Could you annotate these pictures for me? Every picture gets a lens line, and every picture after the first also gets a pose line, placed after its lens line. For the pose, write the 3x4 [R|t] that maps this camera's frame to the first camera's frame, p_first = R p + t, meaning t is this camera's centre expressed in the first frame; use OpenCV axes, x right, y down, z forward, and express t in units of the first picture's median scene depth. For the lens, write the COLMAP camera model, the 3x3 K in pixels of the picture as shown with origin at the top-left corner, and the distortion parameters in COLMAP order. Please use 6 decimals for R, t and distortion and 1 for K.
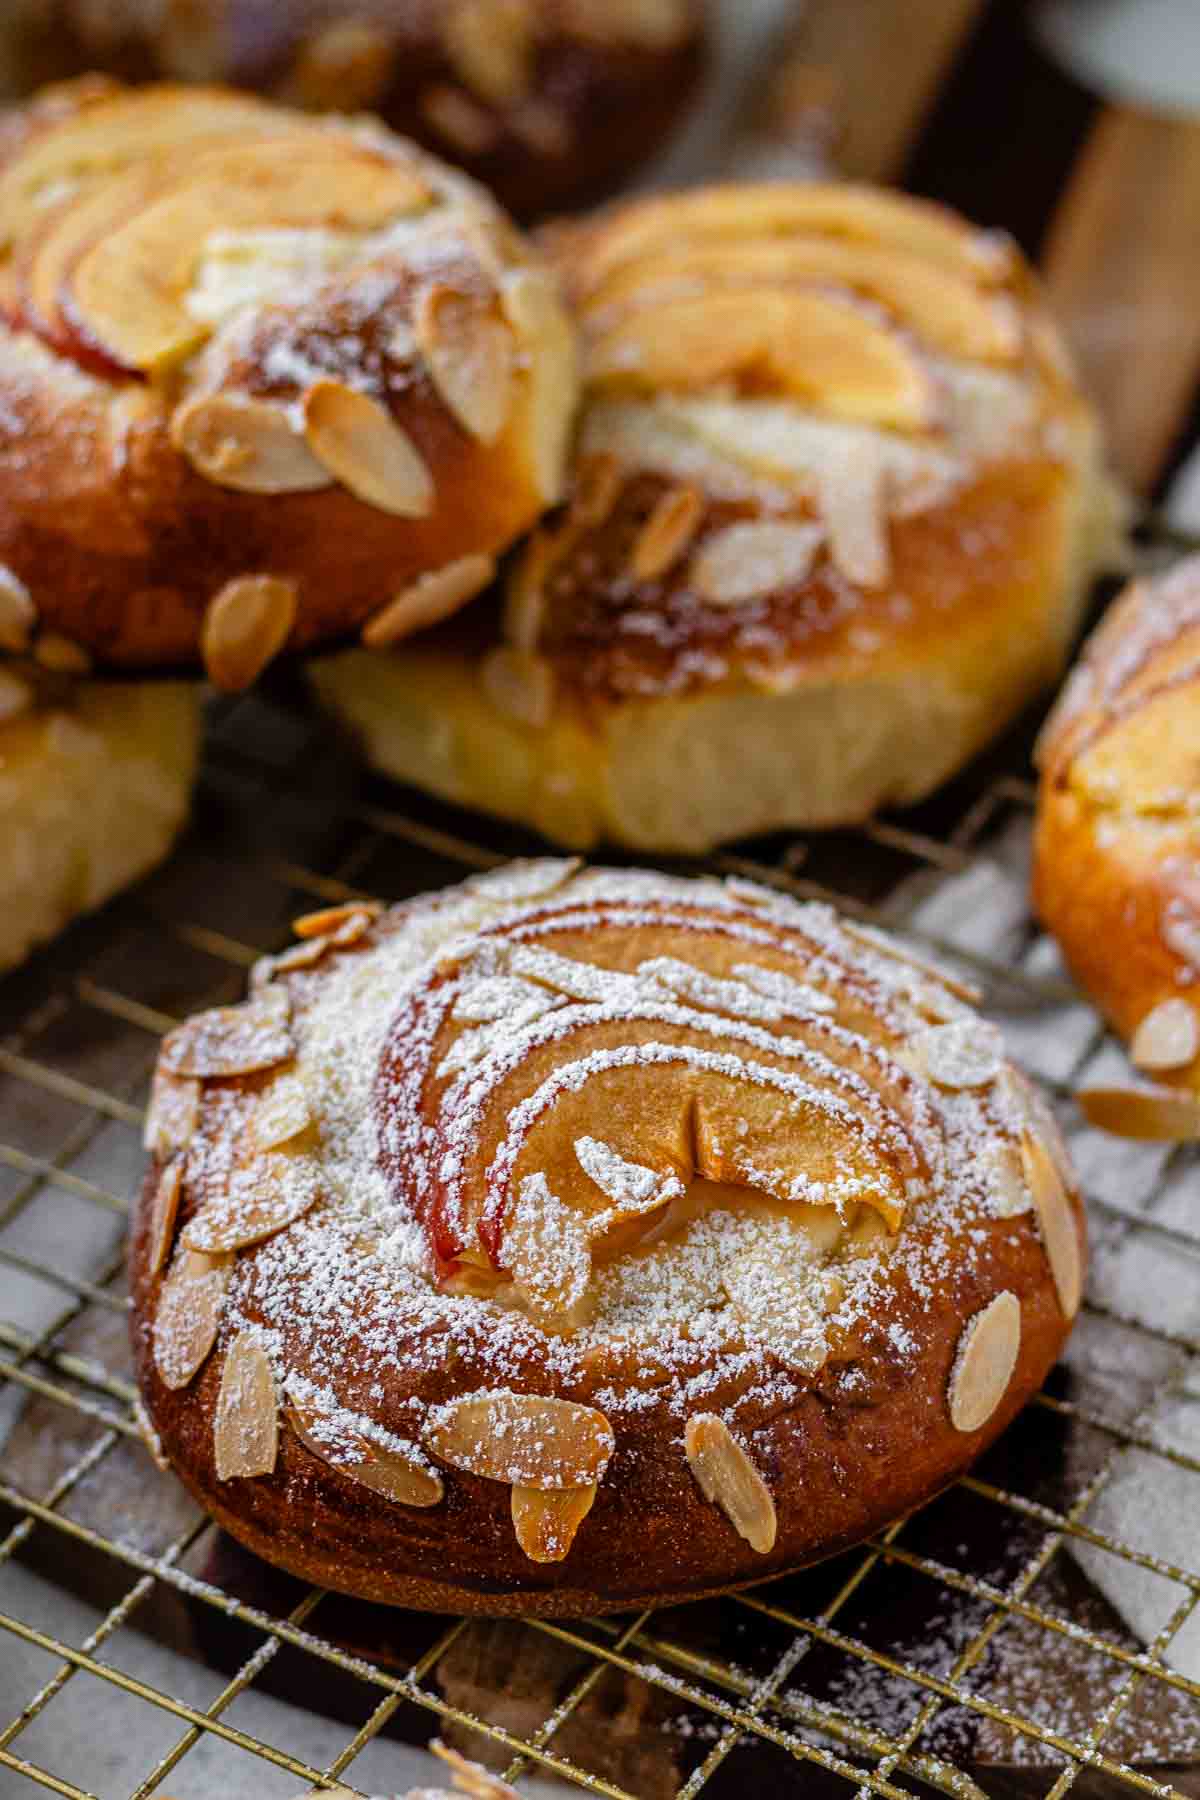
lens RADIAL K [[4530.2, 0, 600.0], [0, 4530.2, 900.0], [0, 0, 1]] dist [-0.023435, 0.287763]
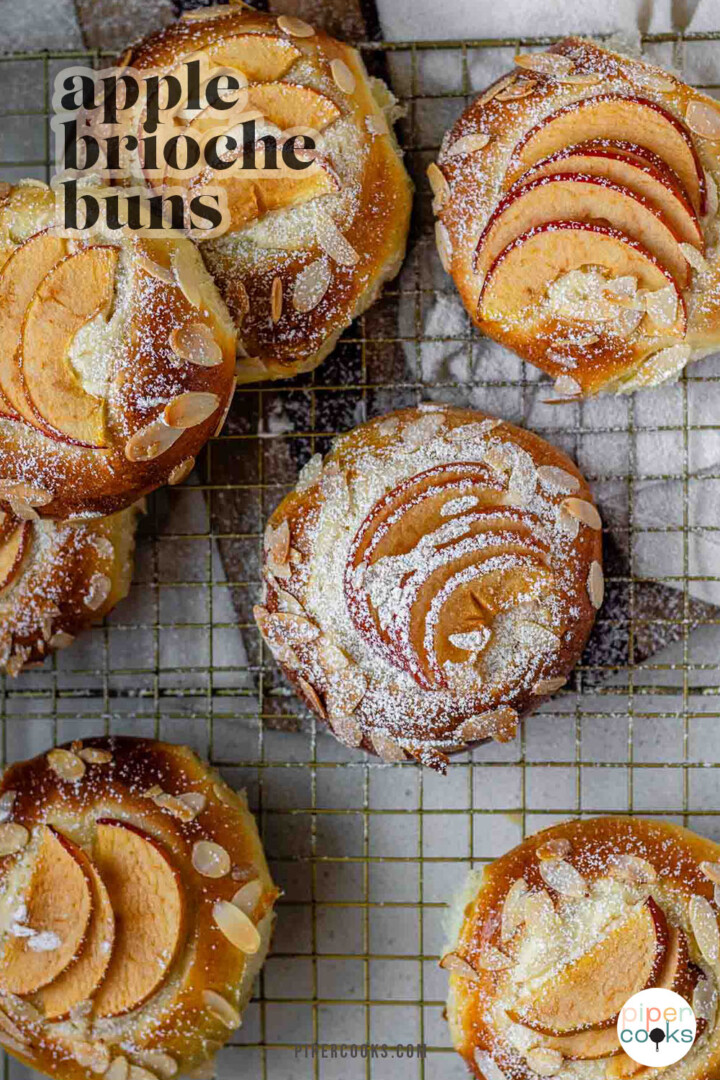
lens RADIAL K [[2718.1, 0, 360.0], [0, 2718.1, 540.0], [0, 0, 1]] dist [-0.023435, 0.287763]
pose [[0.835707, -0.543205, -0.080754, 0.114028], [0.441474, 0.577050, 0.687106, -1.124590], [-0.326641, -0.609870, 0.722056, -0.136018]]
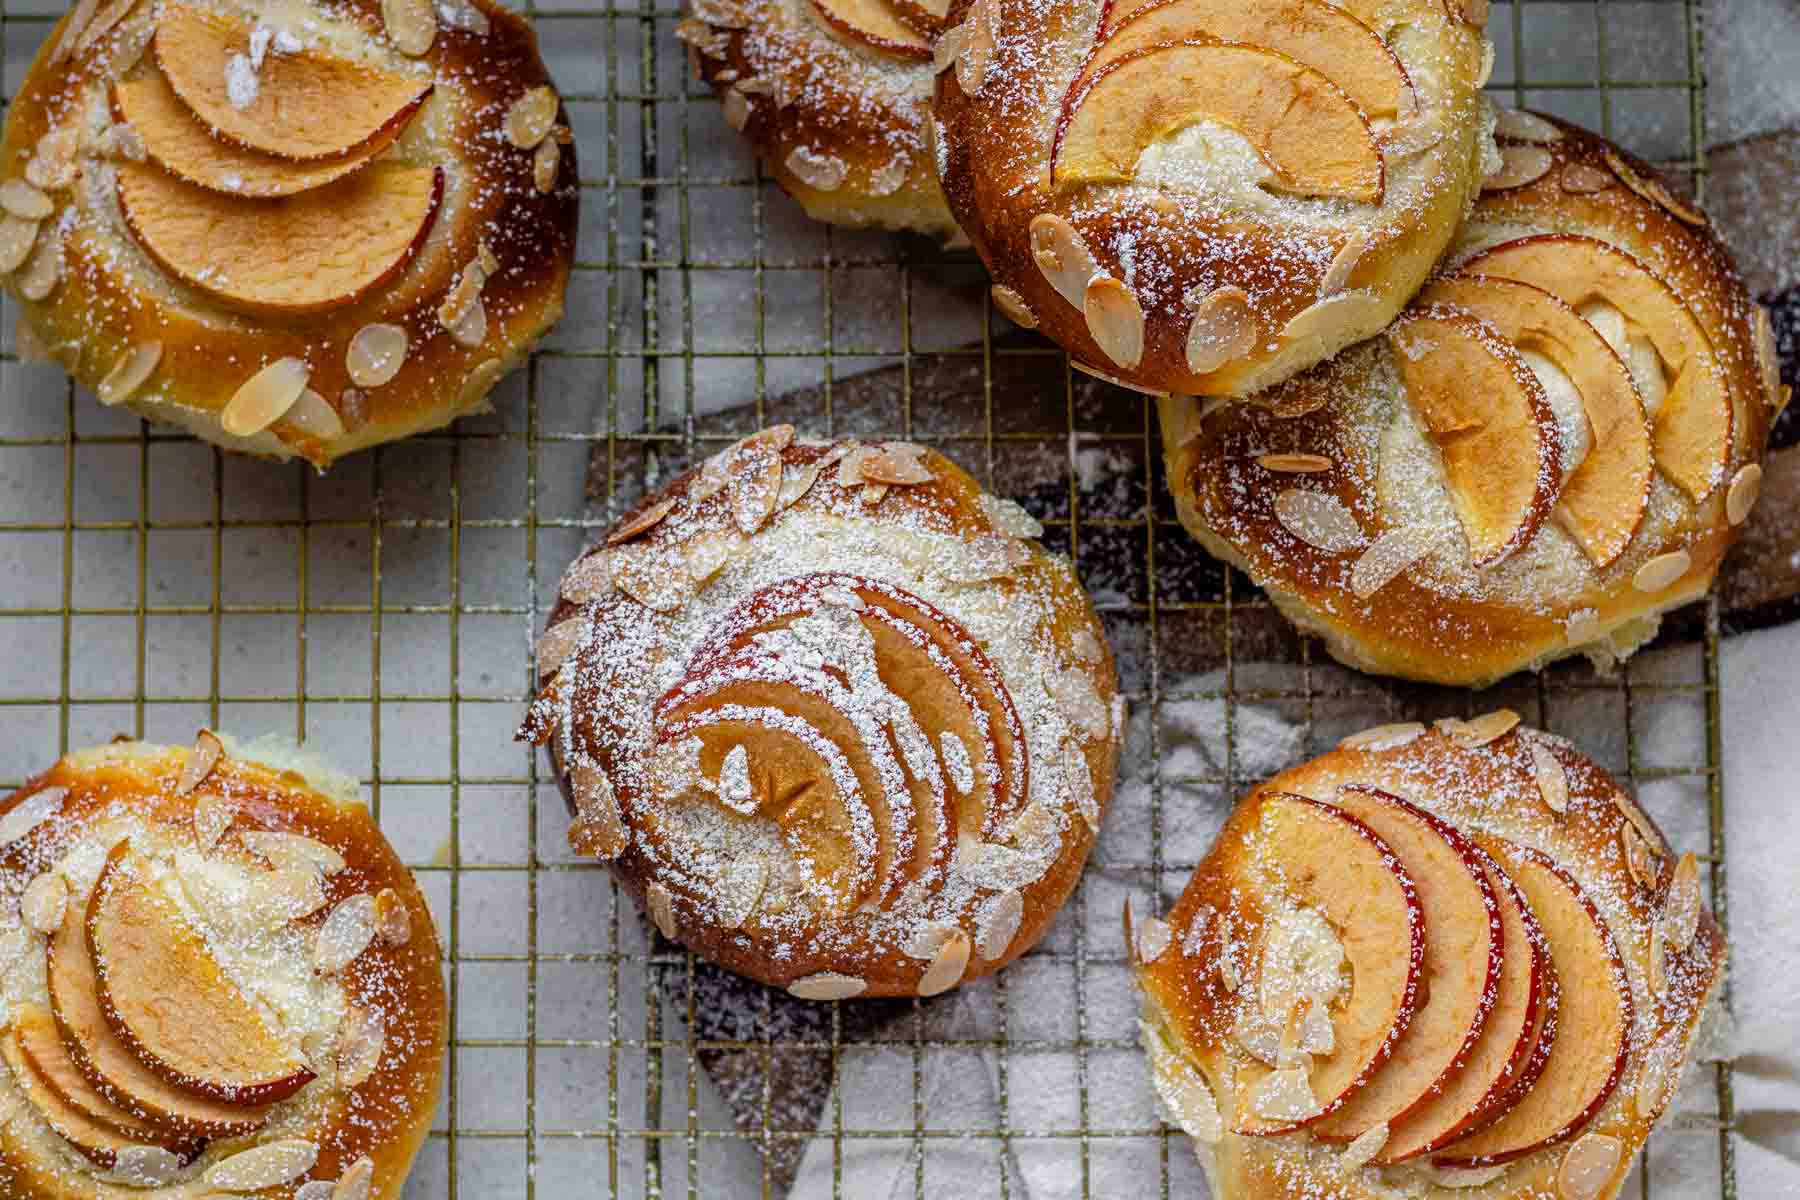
lens RADIAL K [[4530.2, 0, 901.6], [0, 4530.2, 590.8], [0, 0, 1]] dist [-0.023435, 0.287763]
pose [[0.543213, 0.835546, -0.082353, 0.116231], [-0.577124, 0.442836, 0.686166, -1.142050], [0.609792, -0.325207, 0.722768, -0.154305]]
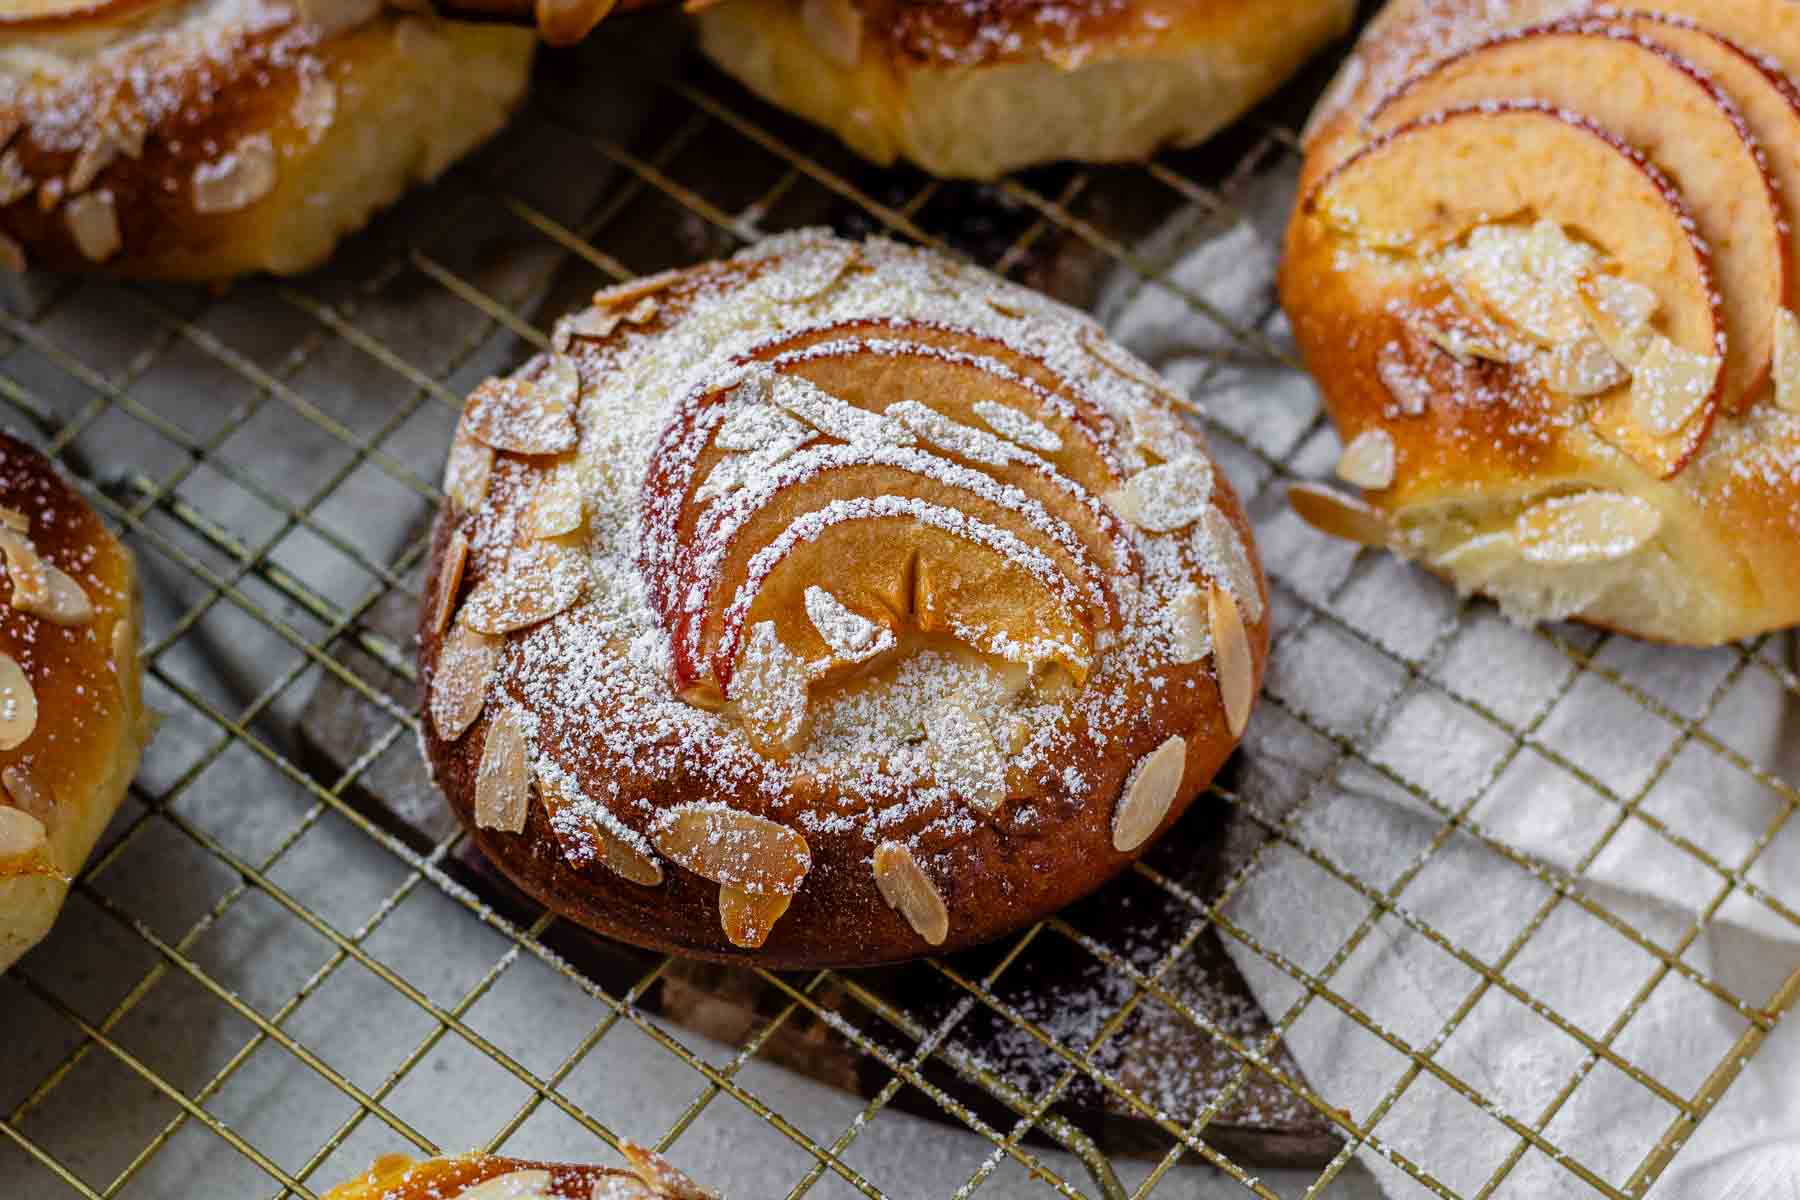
lens RADIAL K [[4530.2, 0, 901.6], [0, 4530.2, 590.8], [0, 0, 1]] dist [-0.023435, 0.287763]
pose [[0.994200, 0.104725, -0.024477, 0.045738], [-0.093205, 0.952555, 0.289743, -0.274408], [0.053659, -0.285781, 0.956792, -0.085147]]
